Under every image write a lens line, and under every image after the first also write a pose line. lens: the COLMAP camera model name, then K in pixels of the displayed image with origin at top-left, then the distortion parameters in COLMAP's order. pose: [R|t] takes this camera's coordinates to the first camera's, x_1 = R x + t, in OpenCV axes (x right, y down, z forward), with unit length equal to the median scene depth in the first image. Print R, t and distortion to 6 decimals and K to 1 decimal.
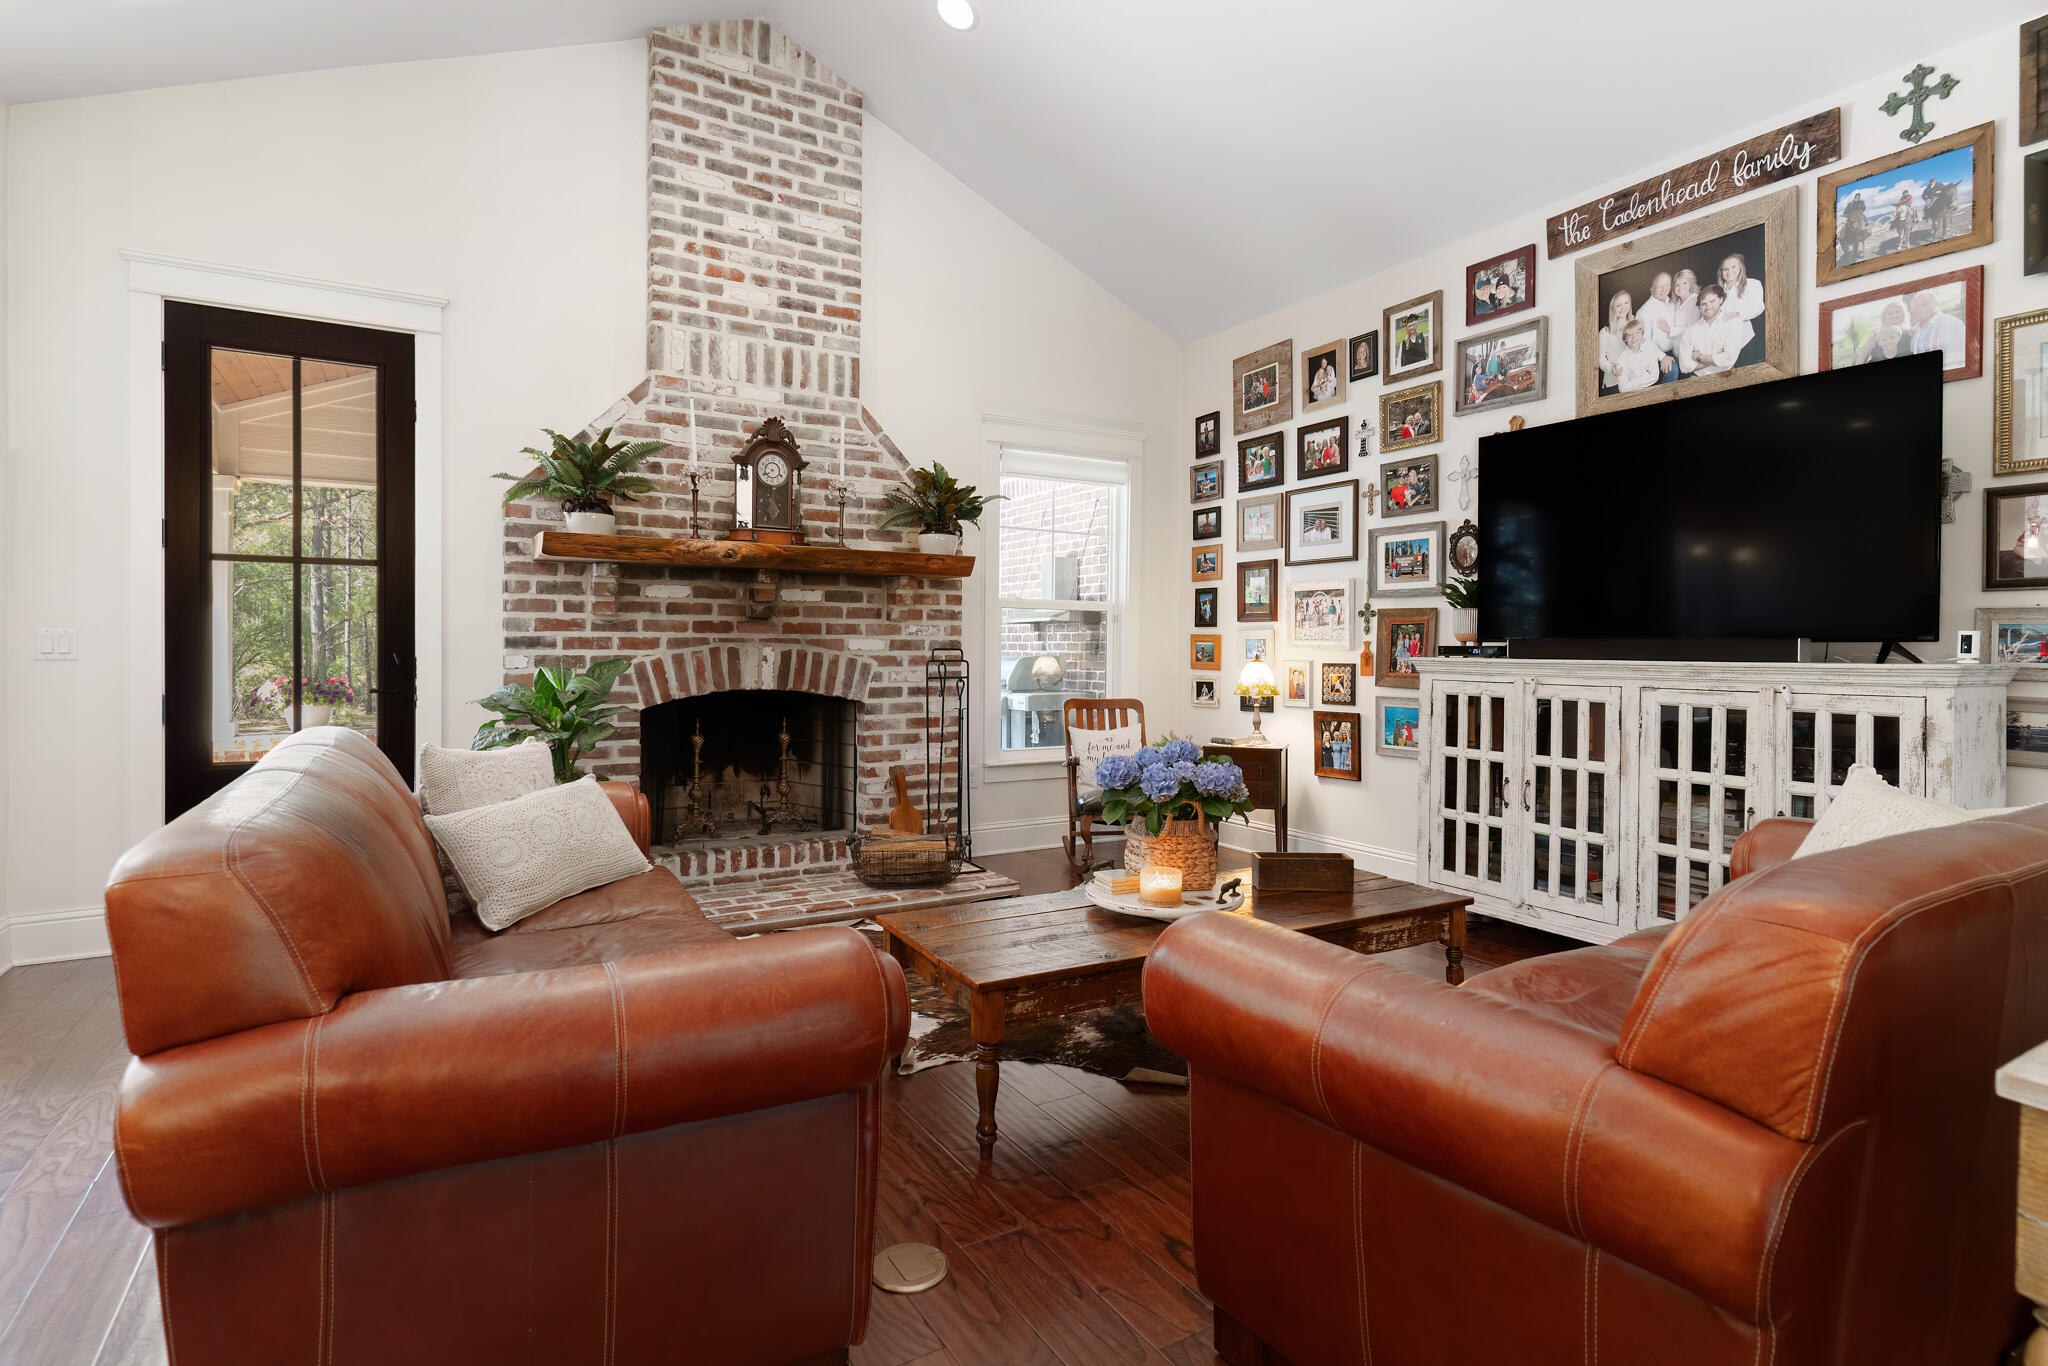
lens RADIAL K [[990.7, 0, 1011.1], [0, 990.7, 669.0], [0, 0, 1]] dist [-0.002291, 0.000319]
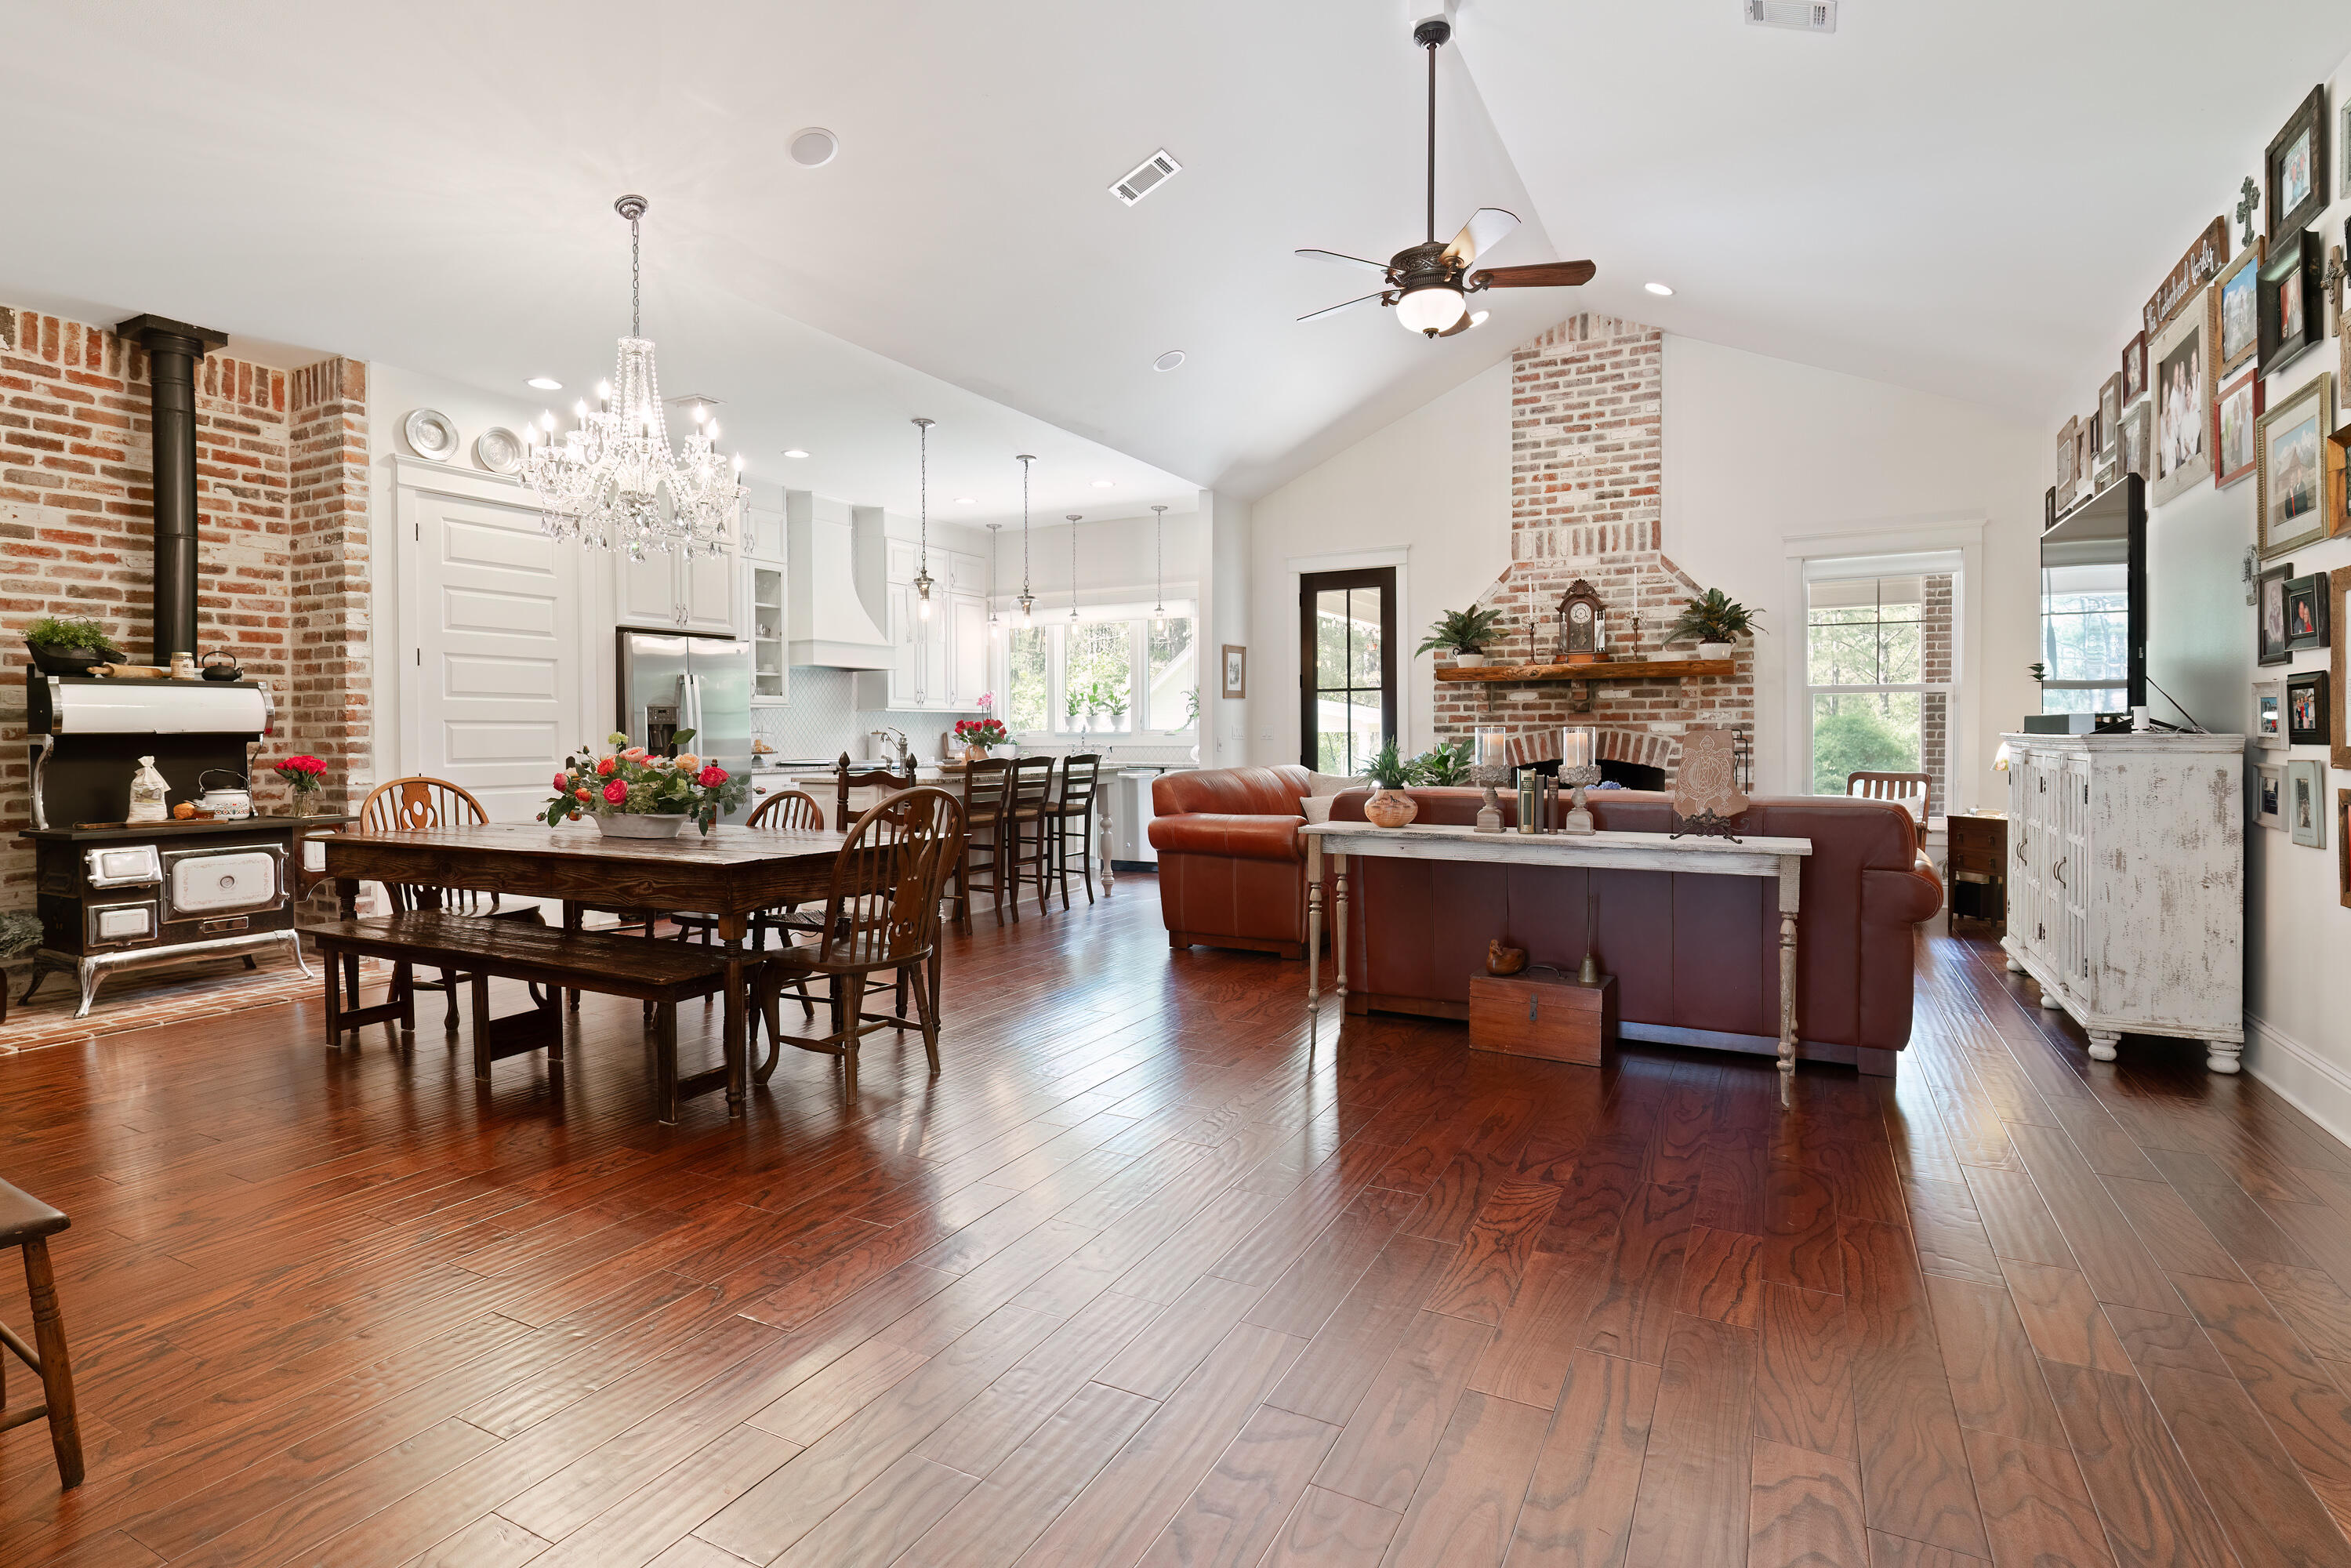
lens RADIAL K [[1137.3, 0, 1175.6], [0, 1137.3, 764.8], [0, 0, 1]] dist [-0.002291, 0.000319]
pose [[0.526914, 0.018782, -0.849711, 0.887240], [-0.003688, 0.999797, 0.019813, -0.001727], [0.849911, -0.007306, 0.526876, -0.431575]]
